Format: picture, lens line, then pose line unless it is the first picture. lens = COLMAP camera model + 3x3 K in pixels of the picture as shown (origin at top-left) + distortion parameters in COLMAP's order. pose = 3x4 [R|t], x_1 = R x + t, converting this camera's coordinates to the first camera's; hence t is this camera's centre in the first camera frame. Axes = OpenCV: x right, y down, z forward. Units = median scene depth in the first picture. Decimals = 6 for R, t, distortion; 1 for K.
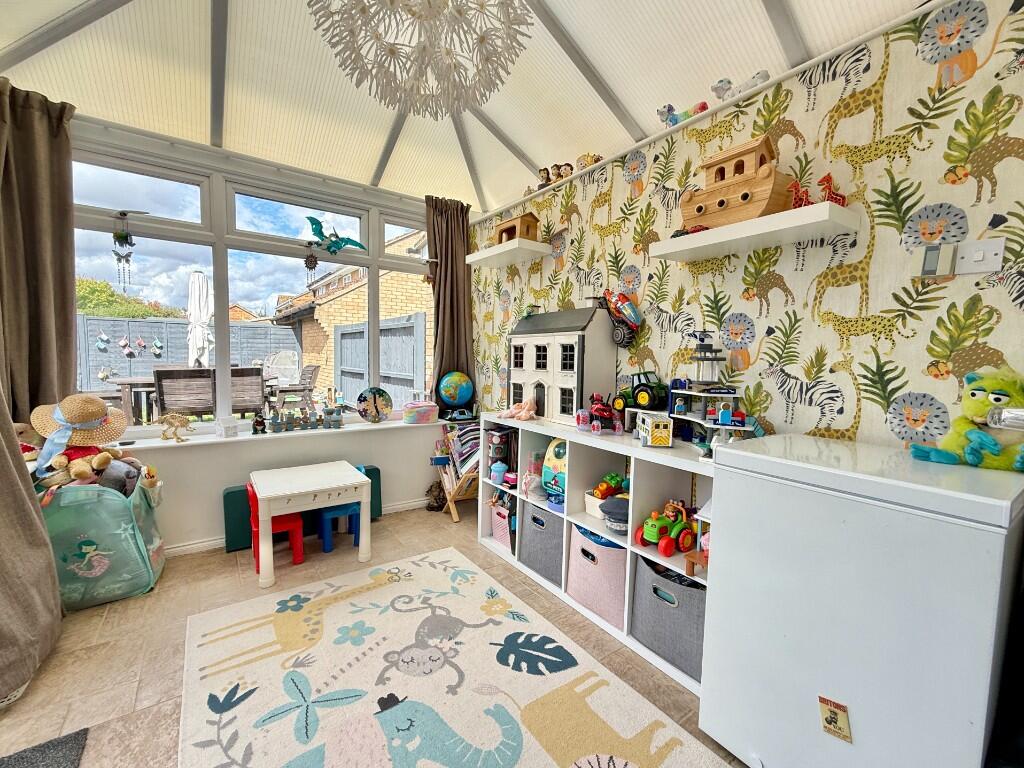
lens RADIAL K [[409.3, 0, 505.6], [0, 409.3, 383.3], [0, 0, 1]] dist [0.002098, 0.000199]
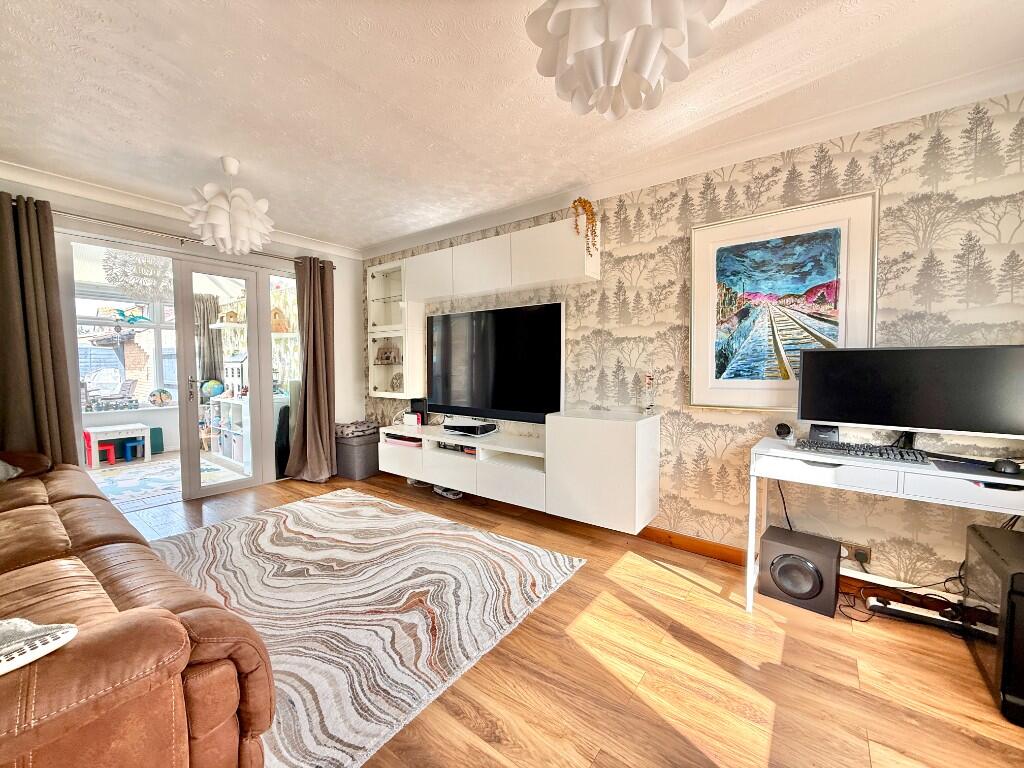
lens RADIAL K [[409.3, 0, 509.8], [0, 409.3, 384.8], [0, 0, 1]] dist [0.002098, 0.000199]
pose [[0.961240, -0.029454, 0.274135, 0.832732], [0.034582, 0.999305, -0.013889, 0.082766], [-0.273536, 0.022831, 0.961591, -1.496083]]
